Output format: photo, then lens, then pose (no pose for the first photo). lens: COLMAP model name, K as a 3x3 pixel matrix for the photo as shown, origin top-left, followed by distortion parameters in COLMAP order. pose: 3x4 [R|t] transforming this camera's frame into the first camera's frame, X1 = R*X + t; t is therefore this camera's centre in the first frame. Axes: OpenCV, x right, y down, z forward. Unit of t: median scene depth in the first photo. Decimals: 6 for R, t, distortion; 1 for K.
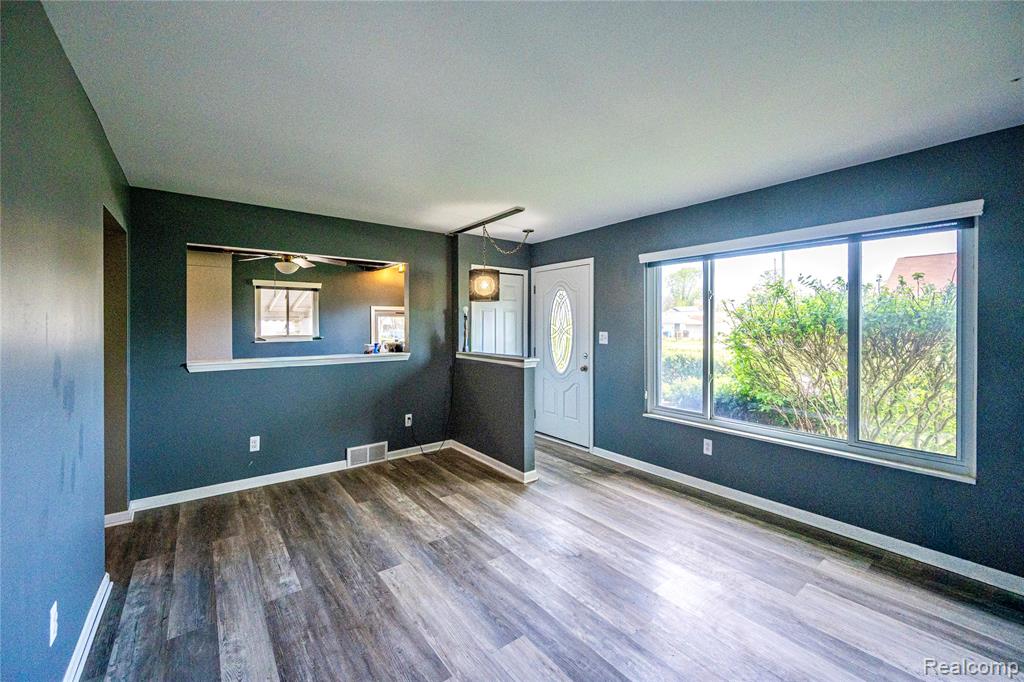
lens RADIAL K [[420.2, 0, 522.9], [0, 420.2, 326.8], [0, 0, 1]] dist [0.001191, -0.000124]
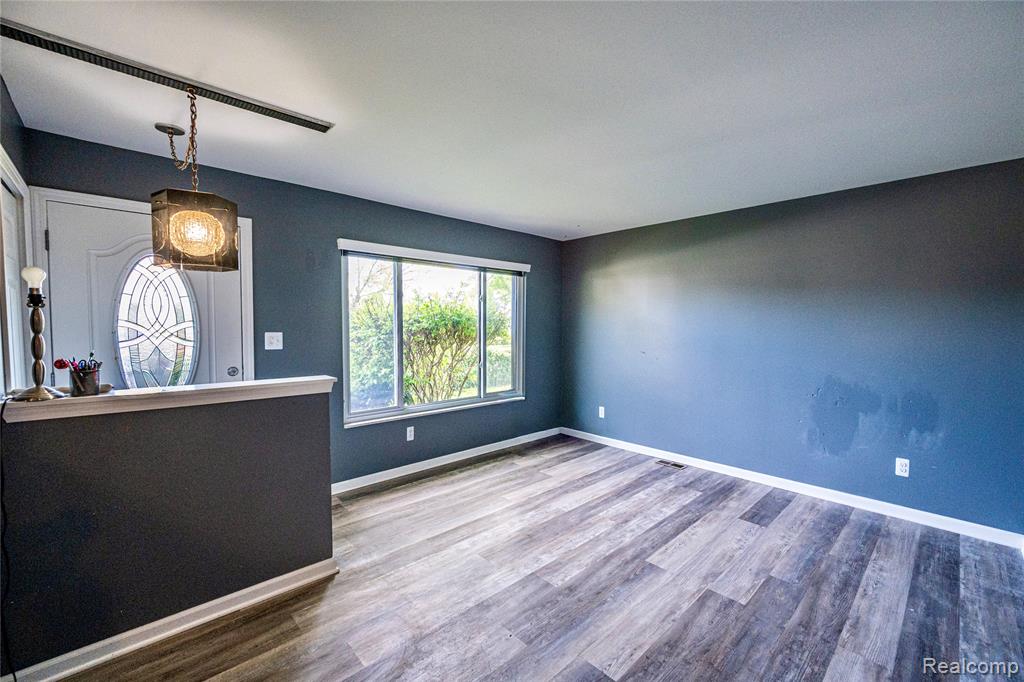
lens RADIAL K [[420.2, 0, 512.4], [0, 420.2, 341.5], [0, 0, 1]] dist [0.001191, -0.000124]
pose [[-0.092556, -0.042460, 0.994802, -0.778426], [-0.000057, 0.999091, 0.042638, -0.003837], [-0.995707, 0.003890, -0.092474, 0.963964]]
